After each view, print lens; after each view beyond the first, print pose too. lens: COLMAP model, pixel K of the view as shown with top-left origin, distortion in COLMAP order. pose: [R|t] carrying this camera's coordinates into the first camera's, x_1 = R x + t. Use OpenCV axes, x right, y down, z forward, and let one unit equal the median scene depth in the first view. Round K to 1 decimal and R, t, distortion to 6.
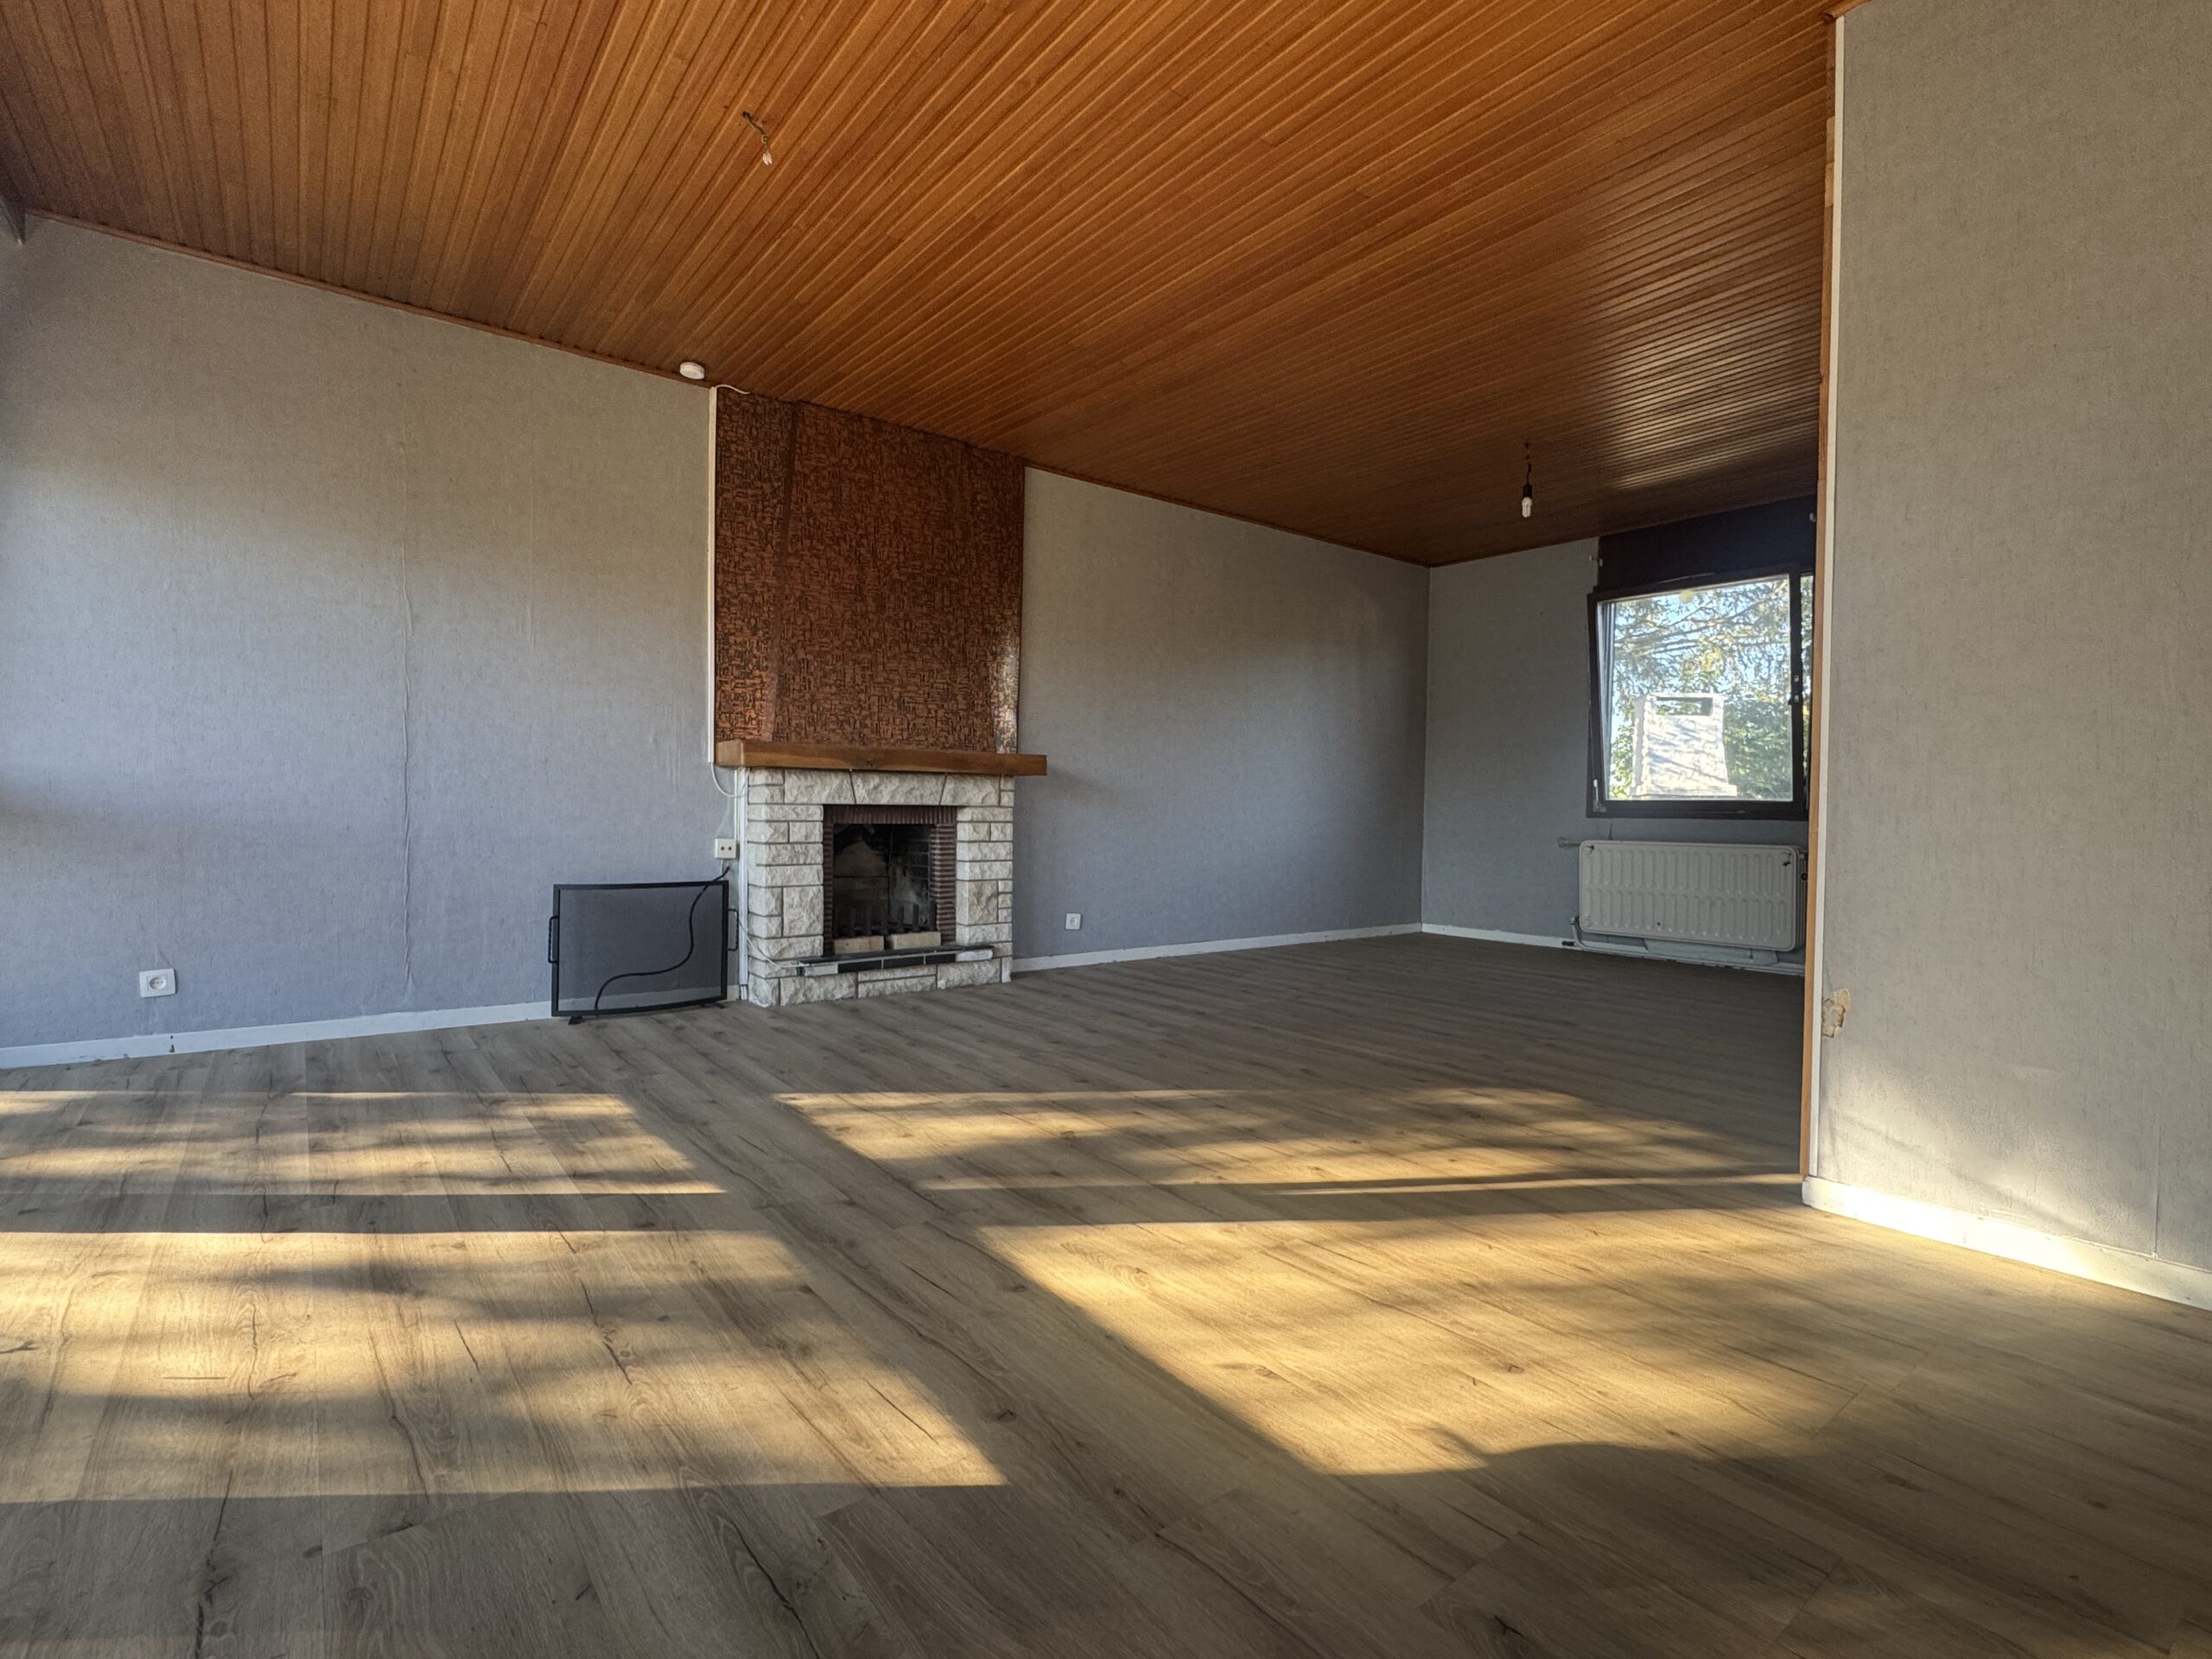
lens RADIAL K [[1035.9, 0, 1101.0], [0, 1035.9, 833.2], [0, 0, 1]] dist [-0.011843, 0.000373]
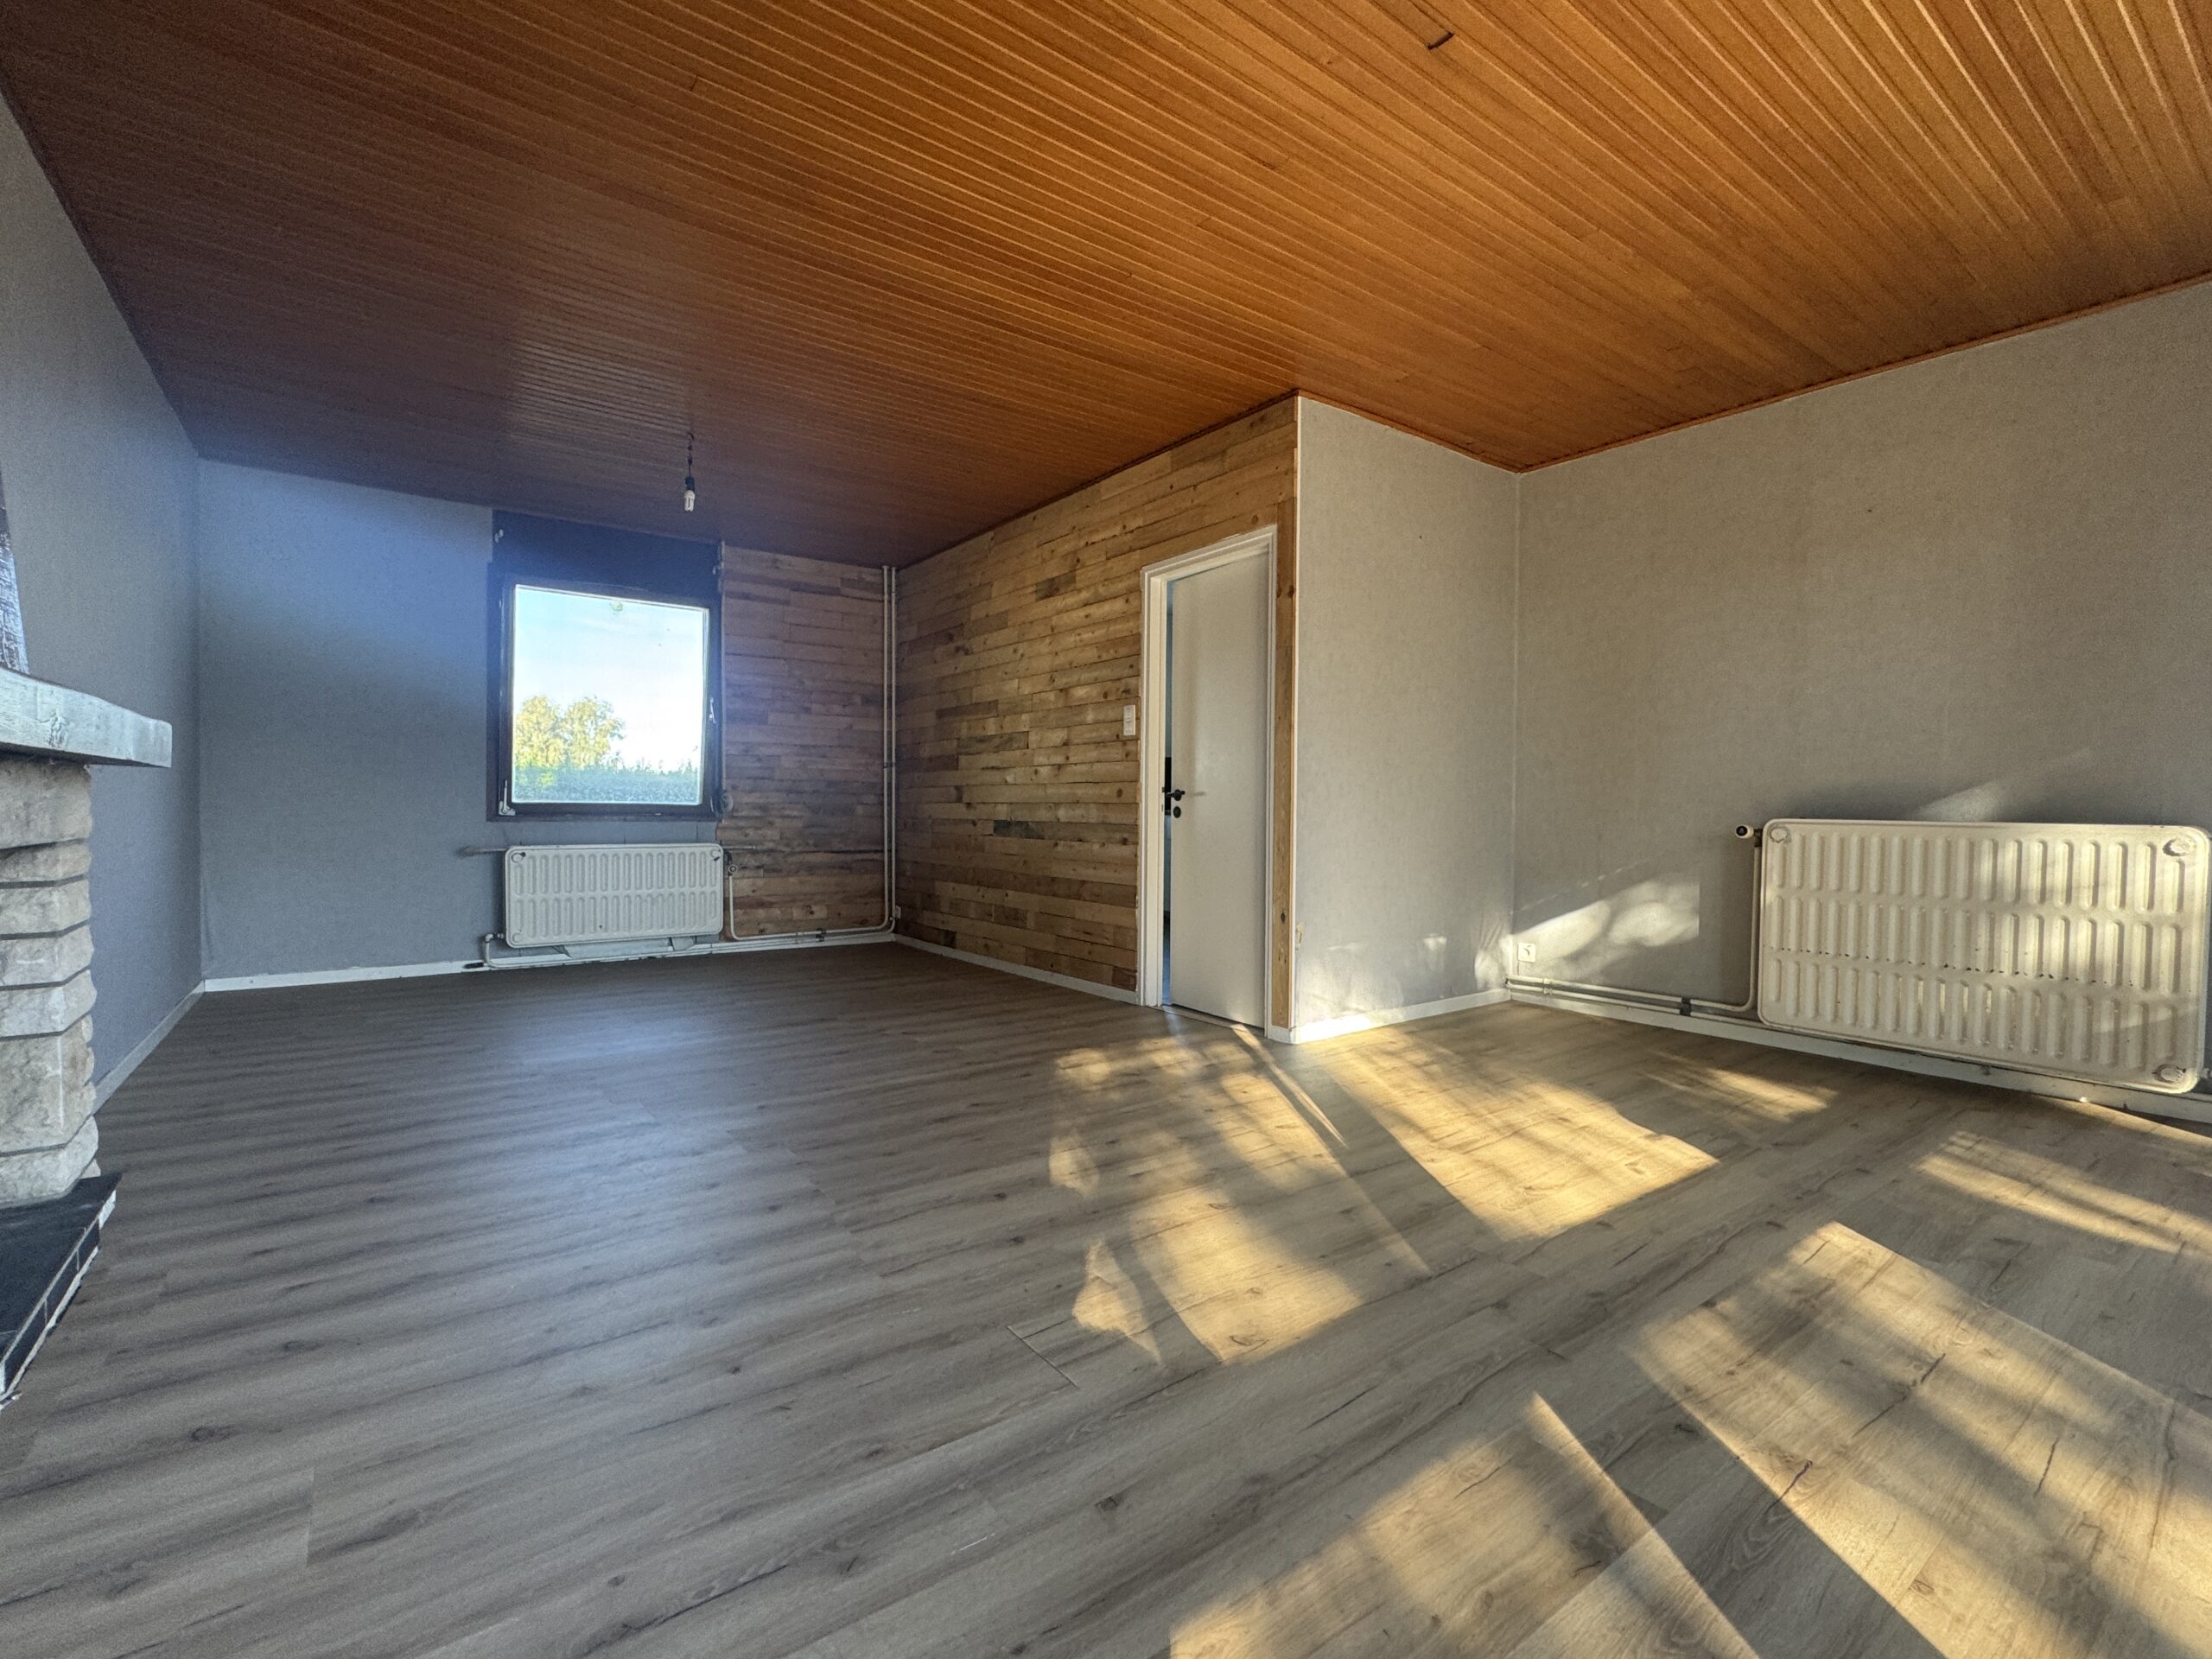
lens RADIAL K [[999.1, 0, 1093.9], [0, 999.1, 832.5], [0, 0, 1]] dist [-0.001948, -0.001191]
pose [[0.027928, -0.037831, 0.998894, -1.123830], [0.015831, 0.999175, 0.037399, -0.089145], [-0.999485, 0.014769, 0.028504, 1.354683]]
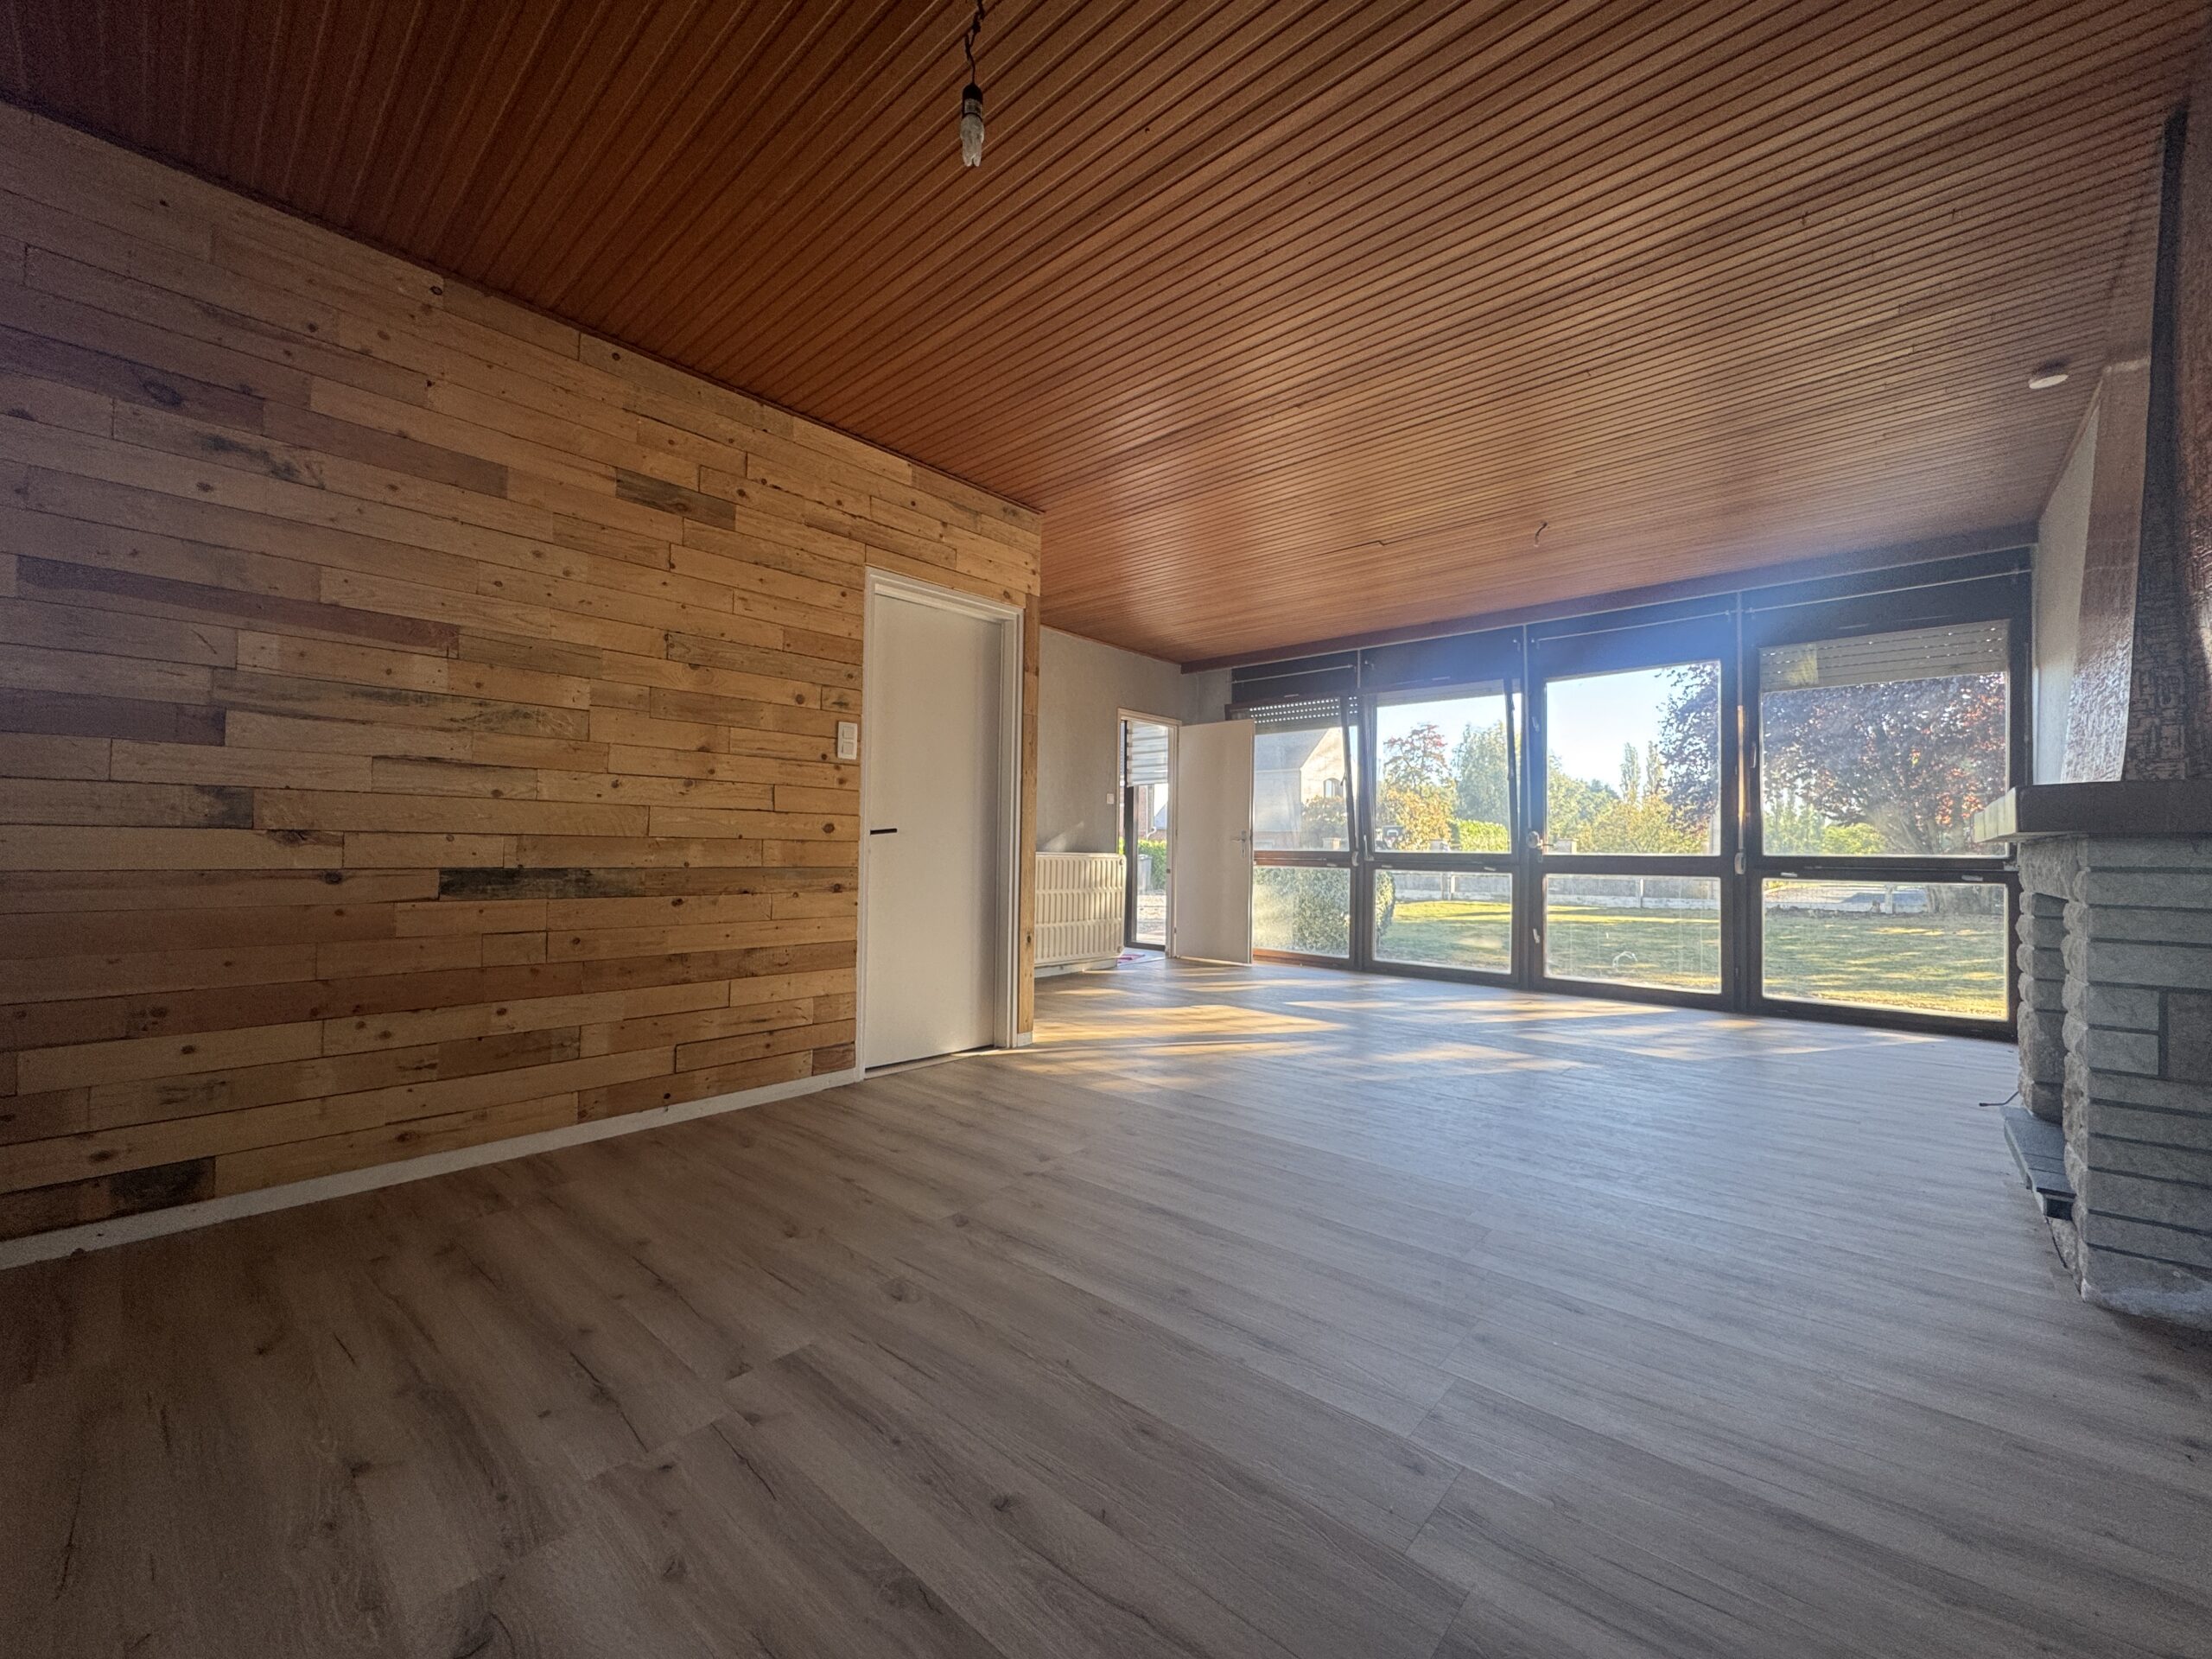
lens RADIAL K [[878.9, 0, 1101.3], [0, 878.9, 833.0], [0, 0, 1]] dist [-0.005673, -0.000066]
pose [[-0.982074, -0.031226, -0.185889, 0.923234], [-0.032250, 0.999477, 0.002483, -0.103417], [0.185715, 0.008433, -0.982568, 2.990886]]
